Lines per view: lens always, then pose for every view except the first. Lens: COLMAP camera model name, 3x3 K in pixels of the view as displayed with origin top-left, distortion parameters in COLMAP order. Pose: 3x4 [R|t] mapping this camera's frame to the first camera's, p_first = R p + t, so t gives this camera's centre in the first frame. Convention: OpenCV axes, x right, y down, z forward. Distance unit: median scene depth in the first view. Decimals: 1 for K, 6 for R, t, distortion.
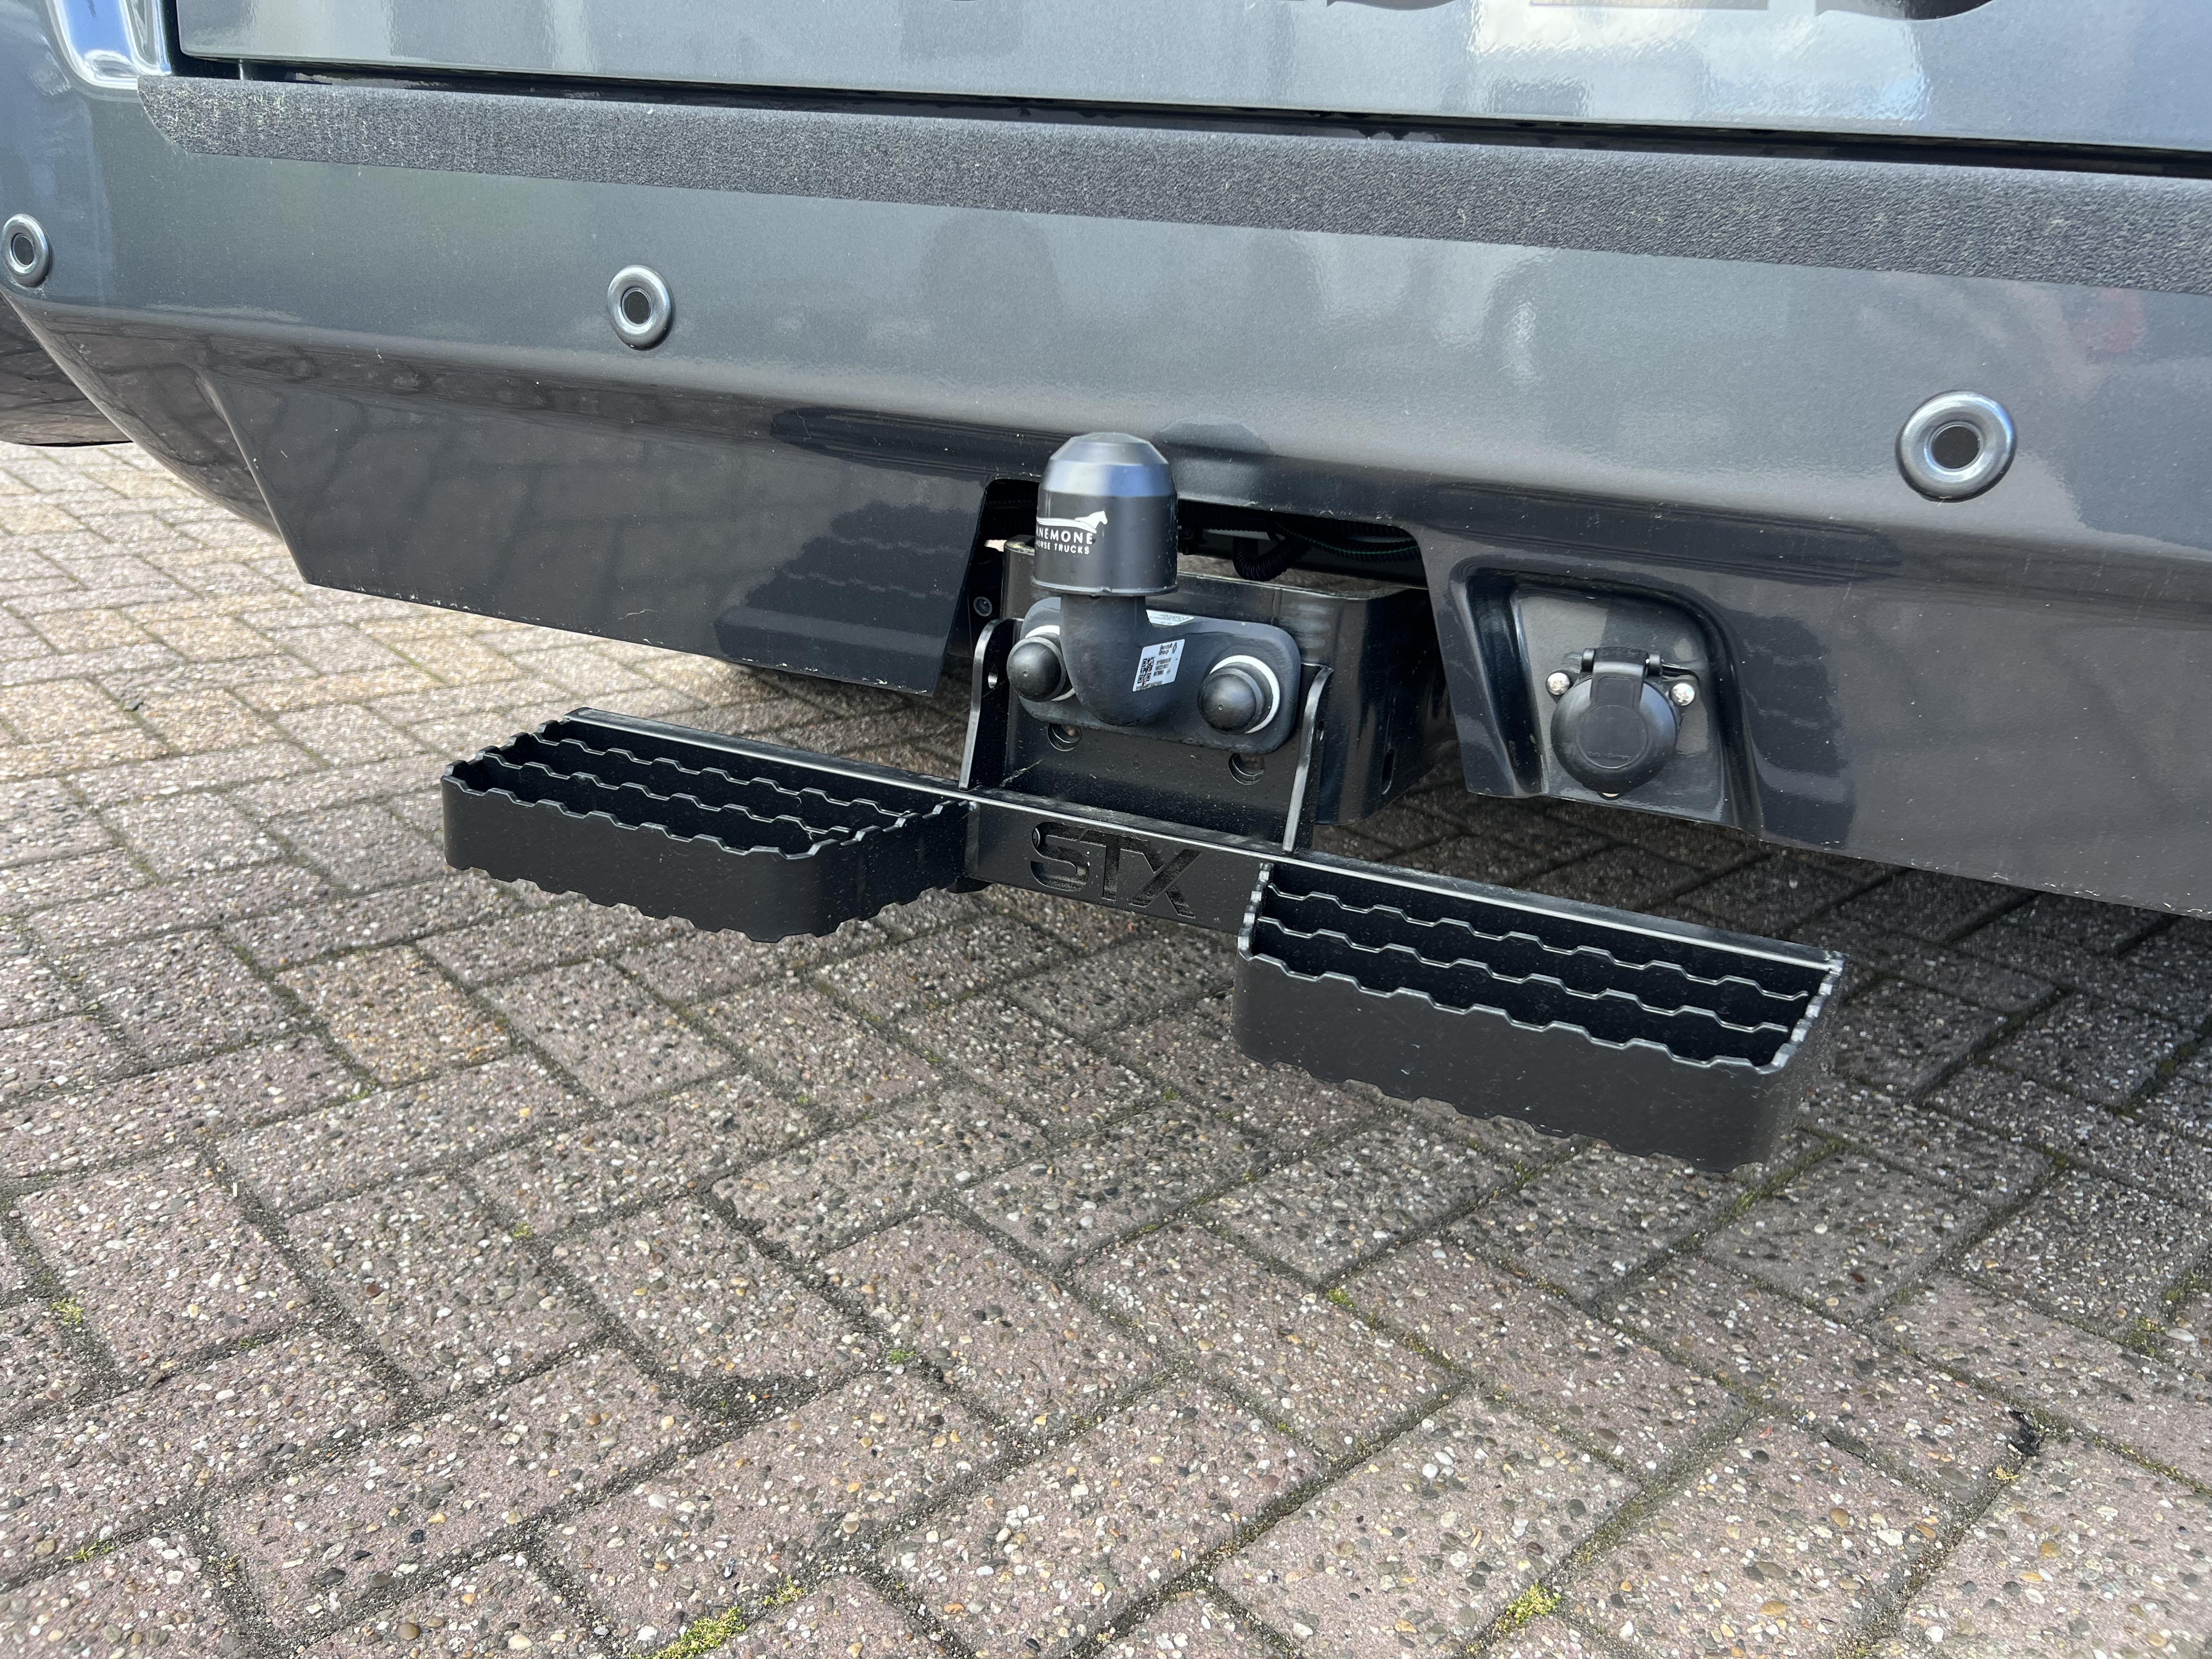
lens RADIAL K [[1652.5, 0, 1100.2], [0, 1652.5, 827.7], [0, 0, 1]] dist [0.047148, -0.043801]
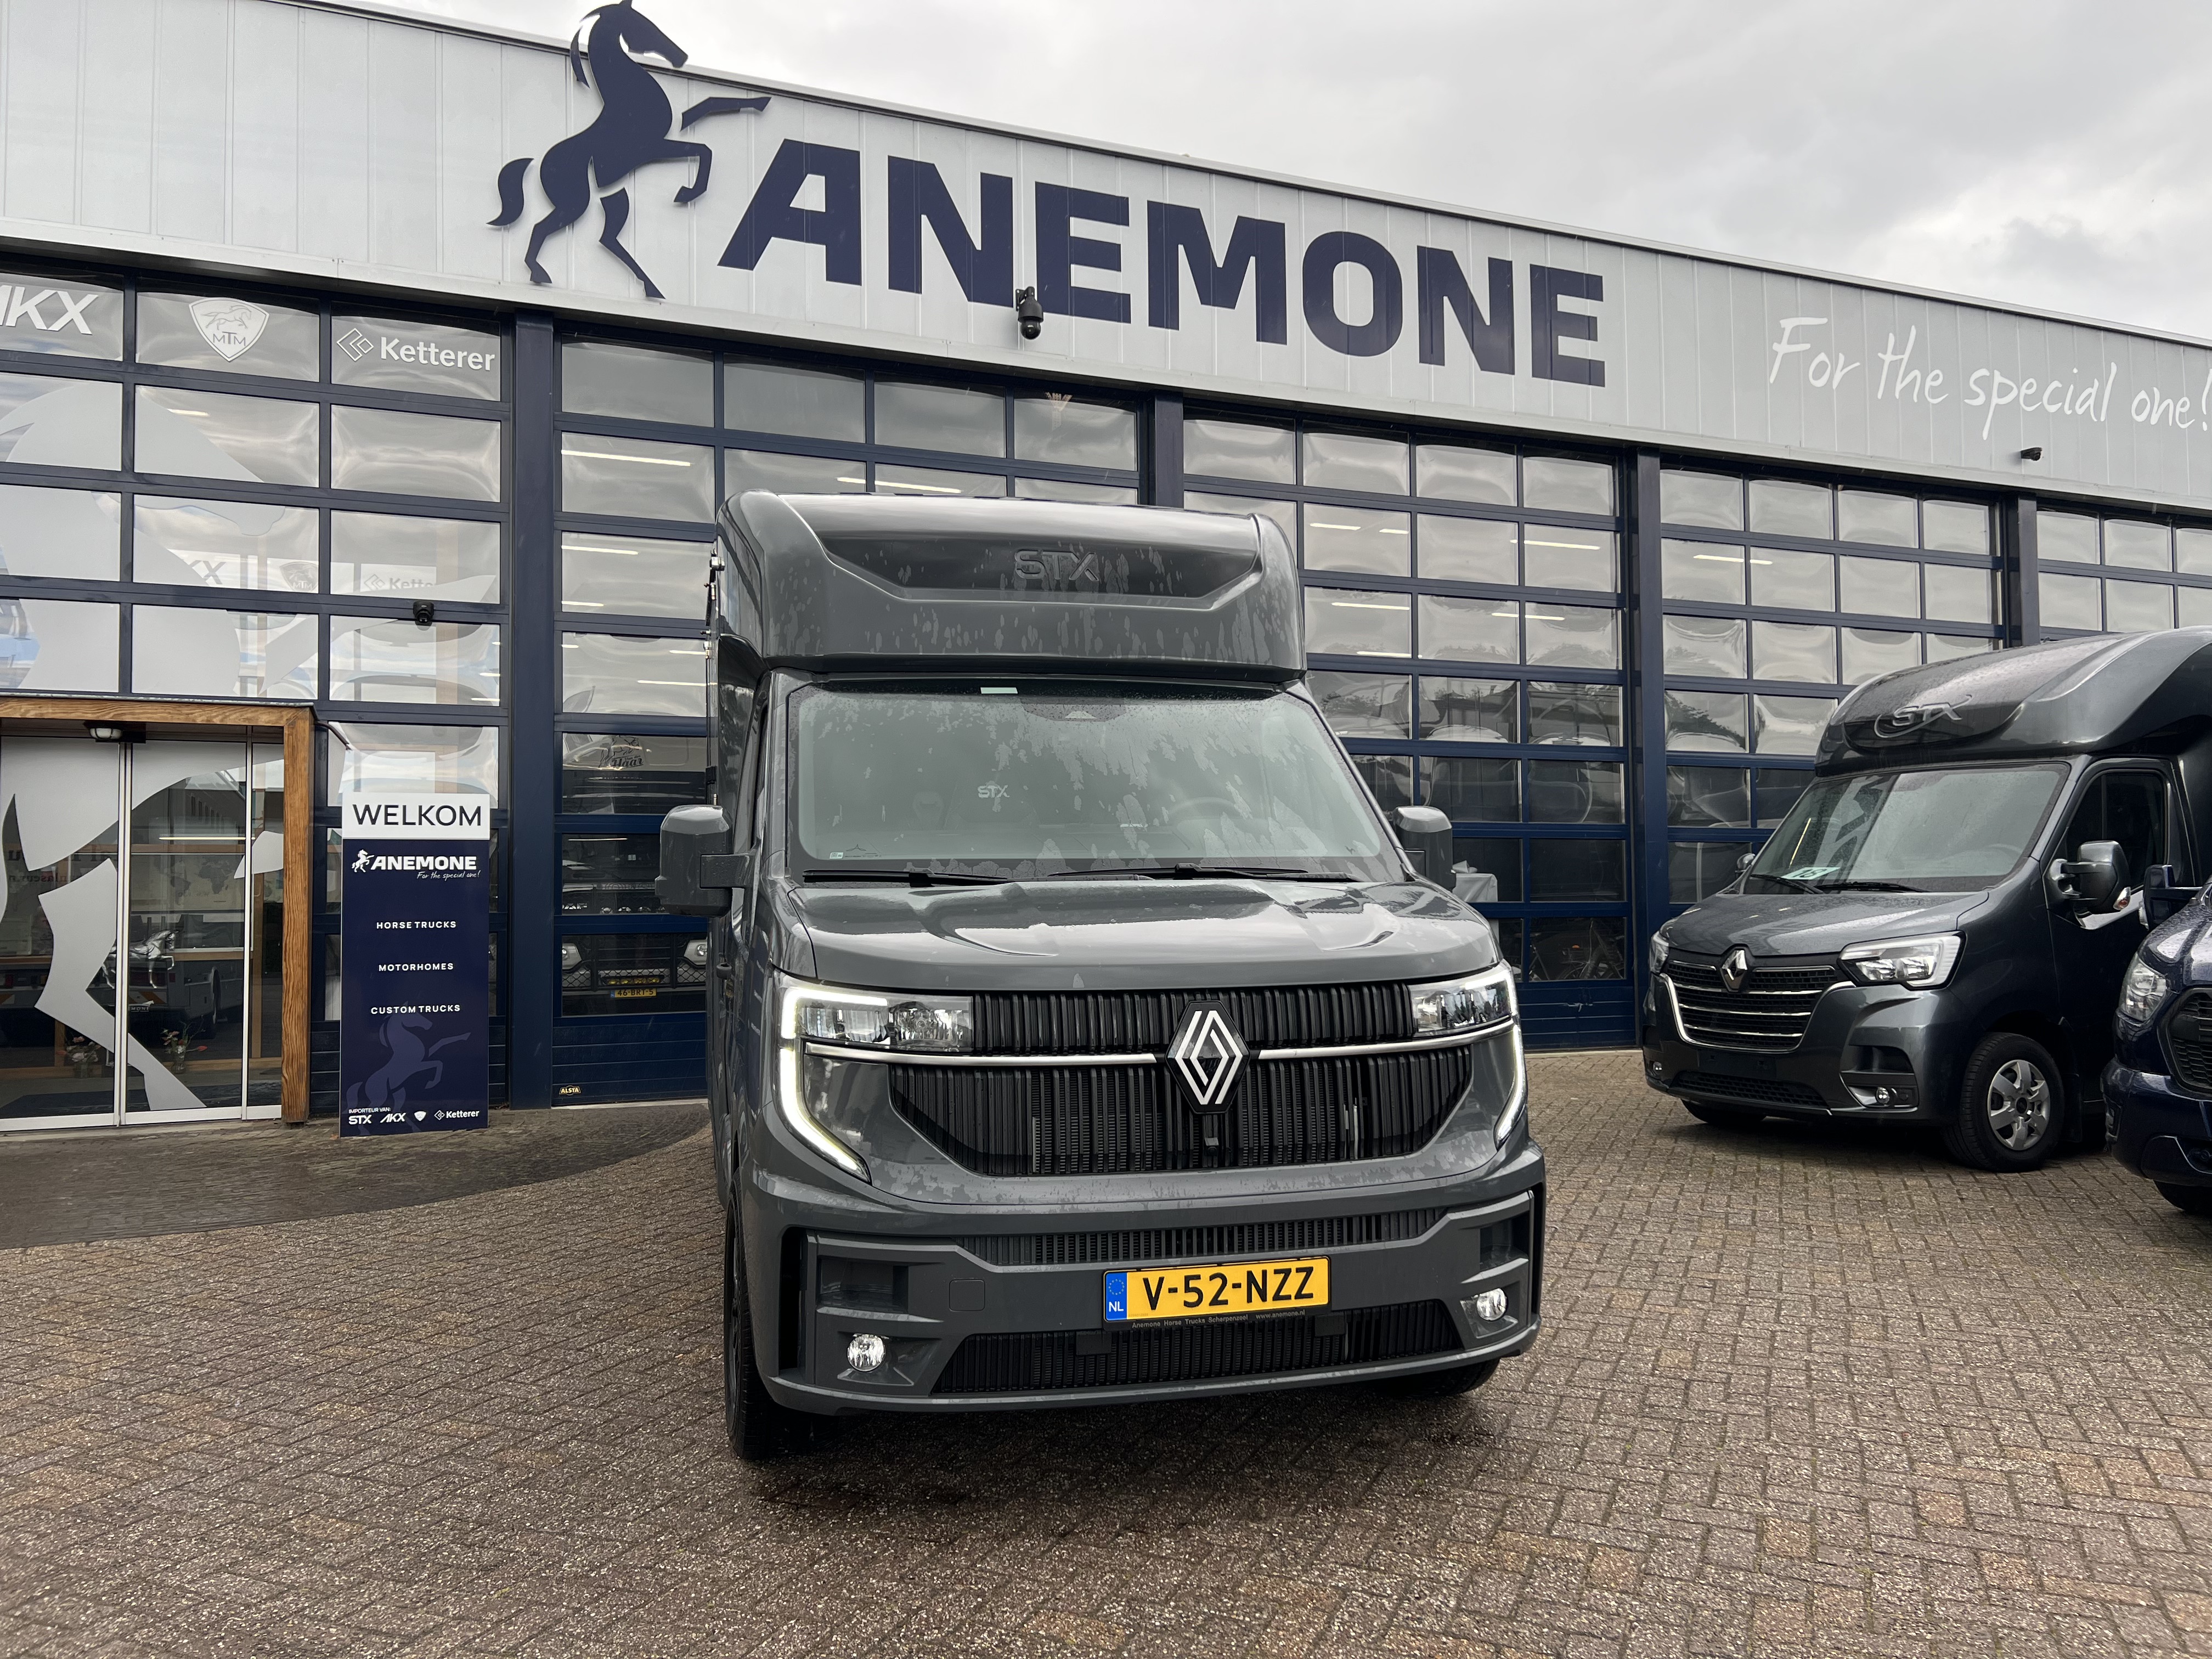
lens RADIAL K [[1652.5, 0, 1109.4], [0, 1652.5, 833.1], [0, 0, 1]] dist [0.047148, -0.043801]
pose [[0.909160, -0.055851, 0.412685, -0.310778], [0.202018, 0.925708, -0.319770, 0.210932], [-0.364167, 0.374092, 0.852900, -2.821055]]
